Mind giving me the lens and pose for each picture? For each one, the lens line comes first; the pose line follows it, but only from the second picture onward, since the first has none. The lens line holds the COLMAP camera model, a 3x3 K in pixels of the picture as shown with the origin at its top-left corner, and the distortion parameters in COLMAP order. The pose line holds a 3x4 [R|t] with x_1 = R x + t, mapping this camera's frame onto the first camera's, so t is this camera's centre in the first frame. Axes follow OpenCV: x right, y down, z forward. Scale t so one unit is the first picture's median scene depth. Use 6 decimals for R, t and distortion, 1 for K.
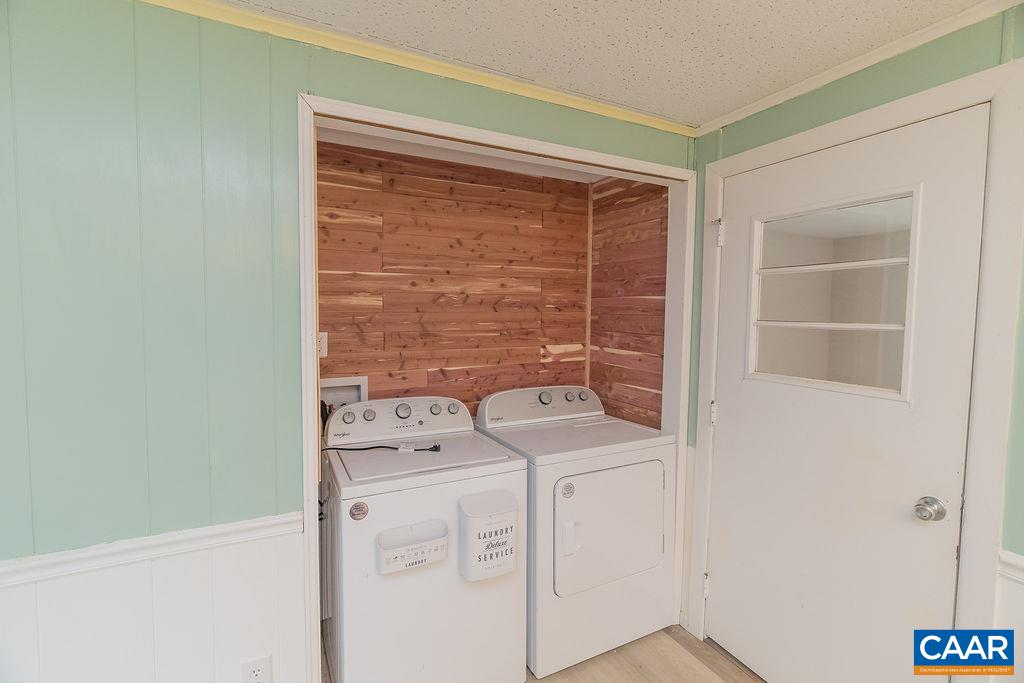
lens RADIAL K [[472.0, 0, 509.0], [0, 472.0, 337.5], [0, 0, 1]] dist [-0.000330, 0.000042]
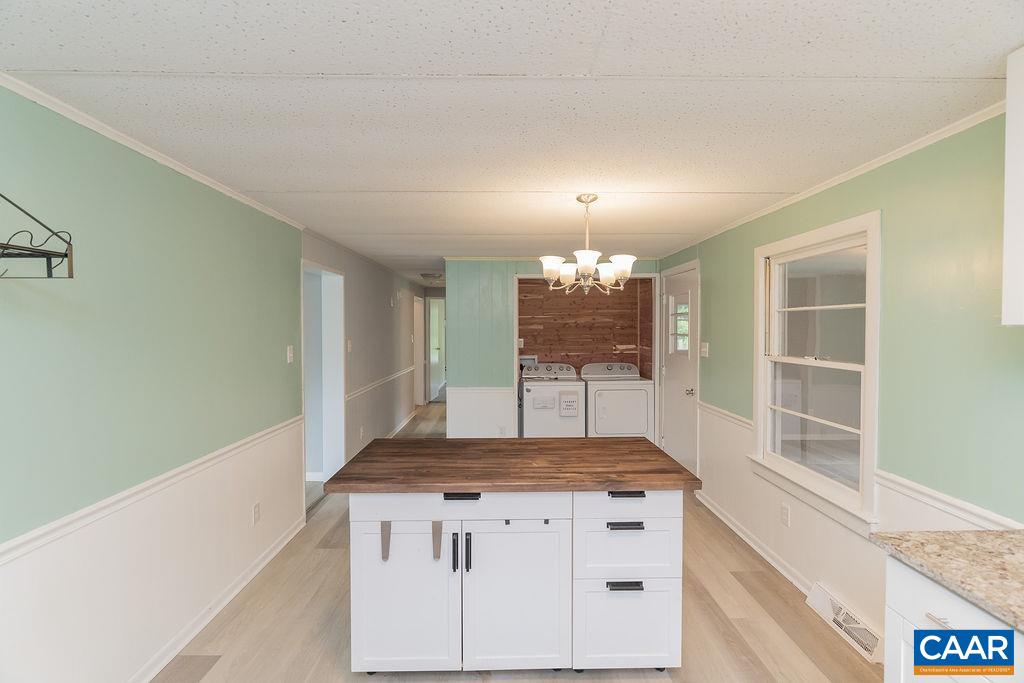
lens RADIAL K [[472.0, 0, 509.0], [0, 472.0, 337.5], [0, 0, 1]] dist [-0.000330, 0.000042]
pose [[0.905003, -0.003119, -0.425395, 0.641987], [-0.011143, 0.999456, -0.031034, 0.062080], [0.425260, 0.032826, 0.904476, -1.376727]]
